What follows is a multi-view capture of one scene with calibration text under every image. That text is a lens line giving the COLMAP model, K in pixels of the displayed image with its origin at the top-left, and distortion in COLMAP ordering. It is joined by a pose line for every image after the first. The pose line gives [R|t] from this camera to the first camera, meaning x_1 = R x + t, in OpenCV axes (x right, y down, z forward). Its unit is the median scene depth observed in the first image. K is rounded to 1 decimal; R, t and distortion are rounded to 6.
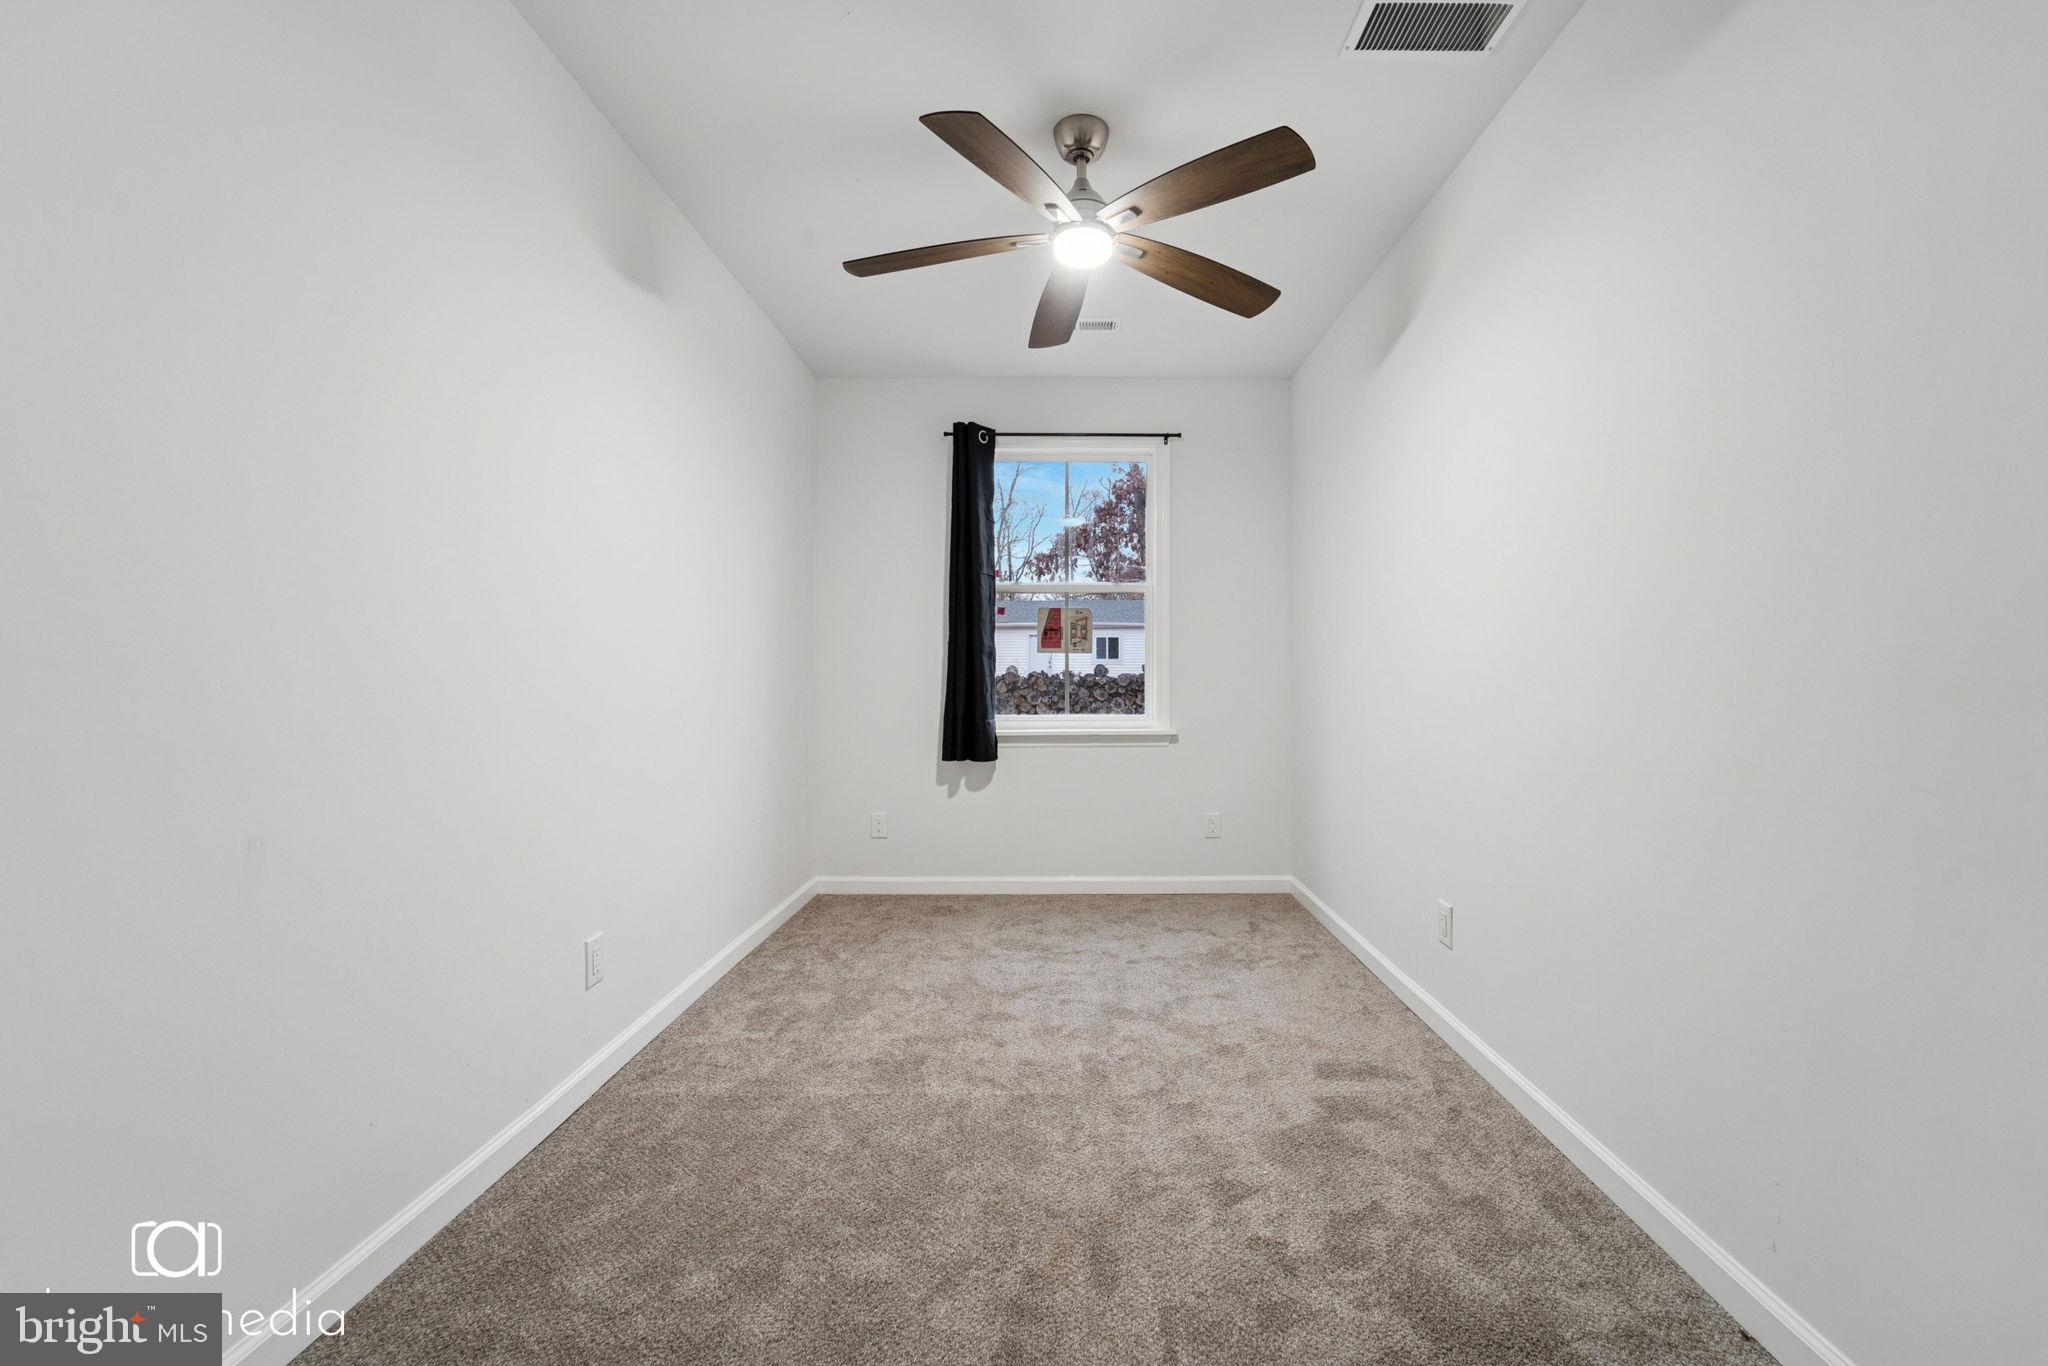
lens RADIAL K [[825.1, 0, 1017.1], [0, 825.1, 678.3], [0, 0, 1]] dist [-0.001082, -0.000493]
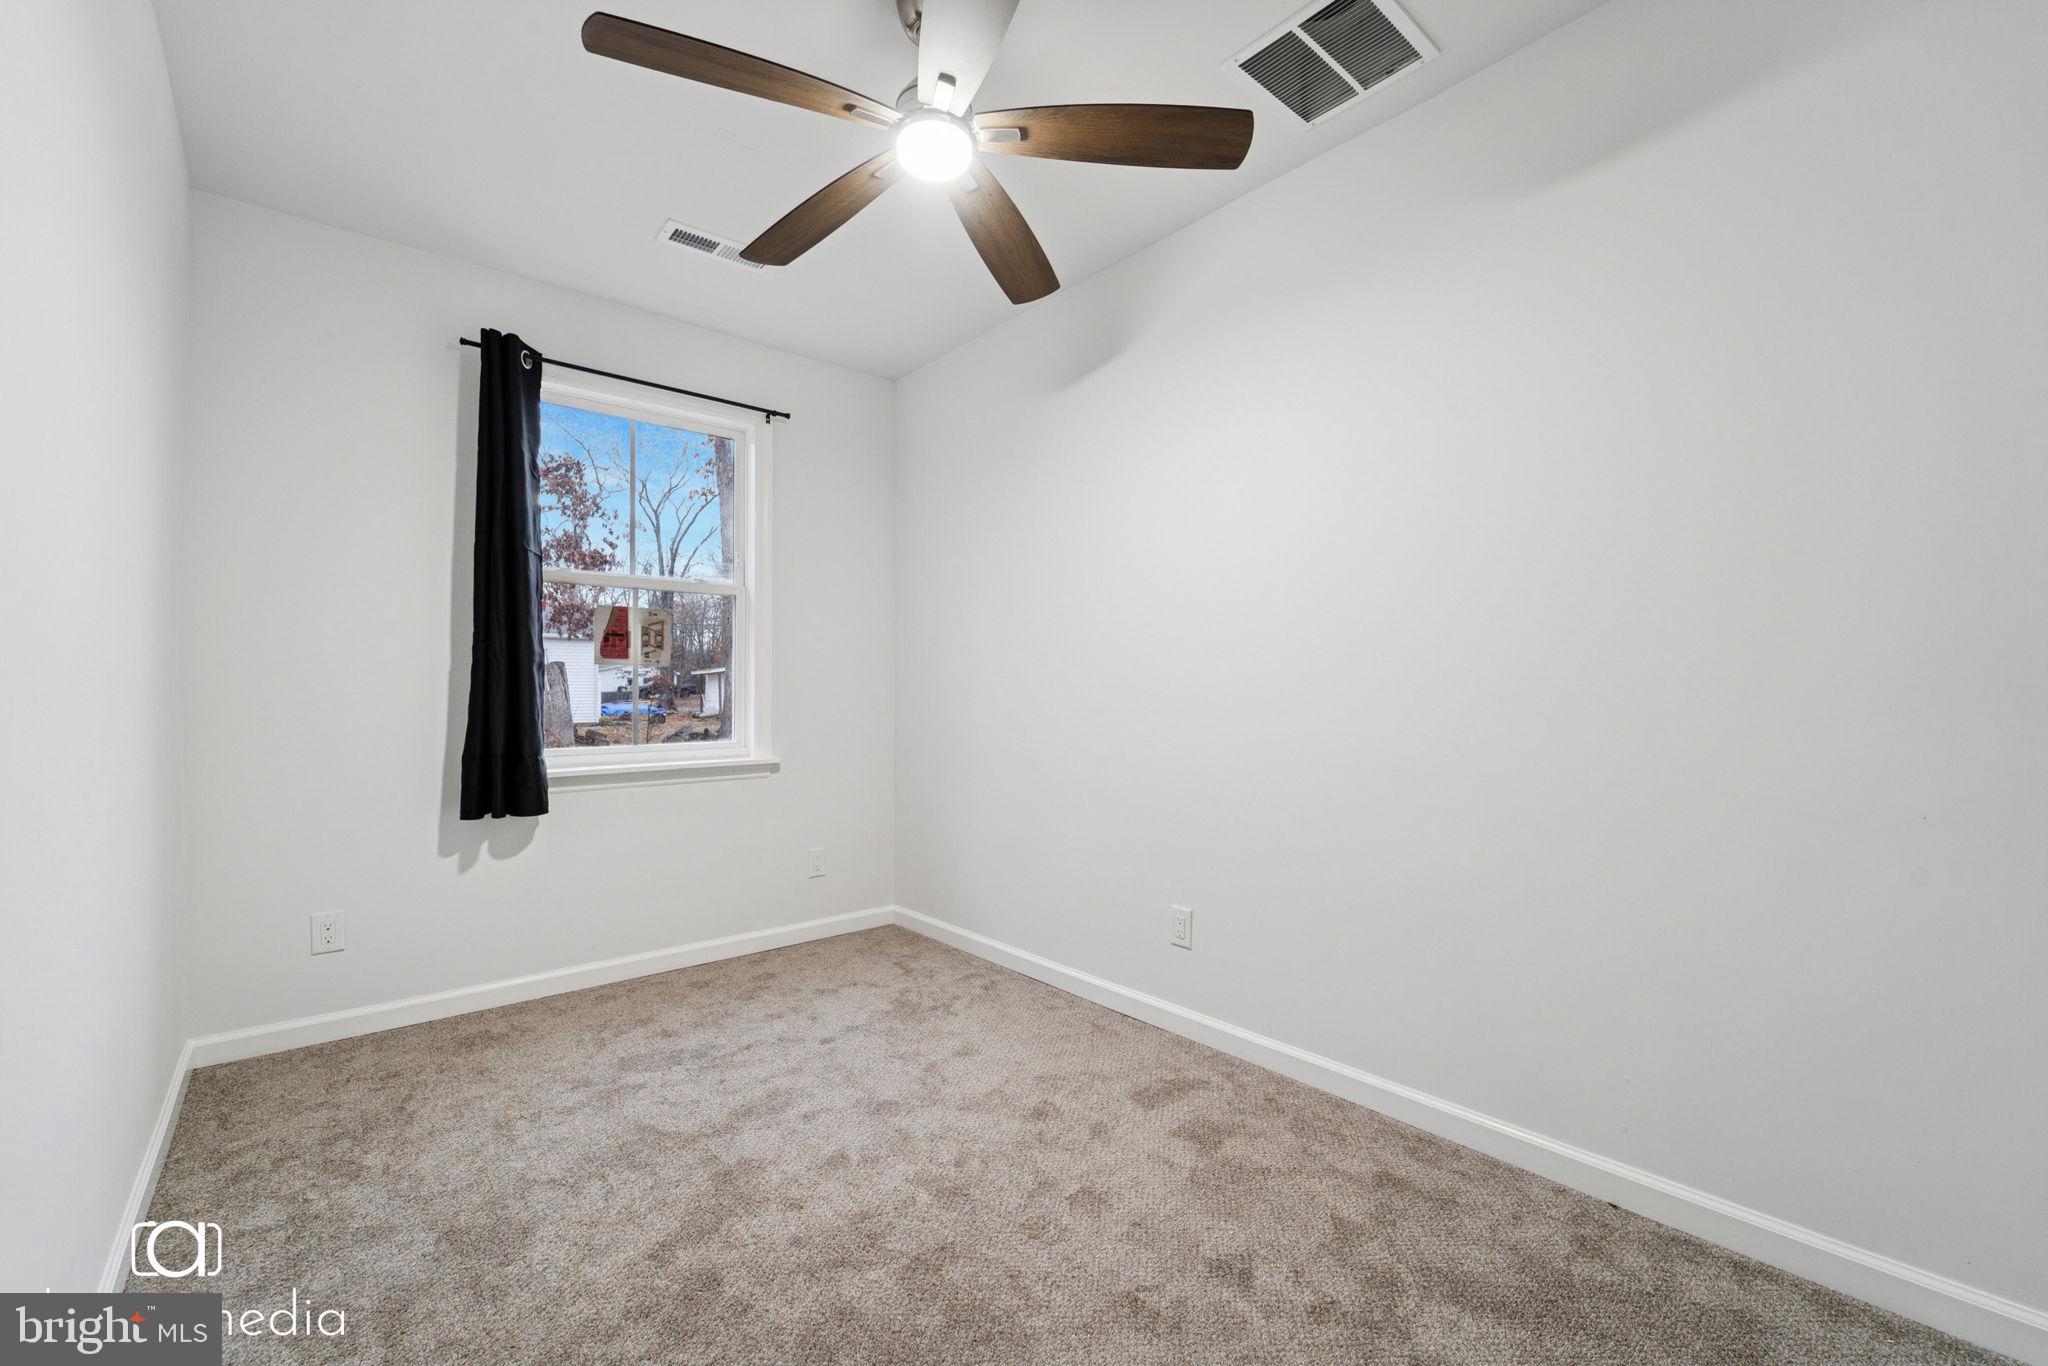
lens RADIAL K [[843.7, 0, 1025.3], [0, 843.7, 695.5], [0, 0, 1]] dist [-0.001005, -0.000423]
pose [[0.757380, -0.002695, 0.652969, -0.267454], [0.002889, 0.999996, 0.000777, -0.002840], [-0.652968, 0.001298, 0.757384, 0.235958]]
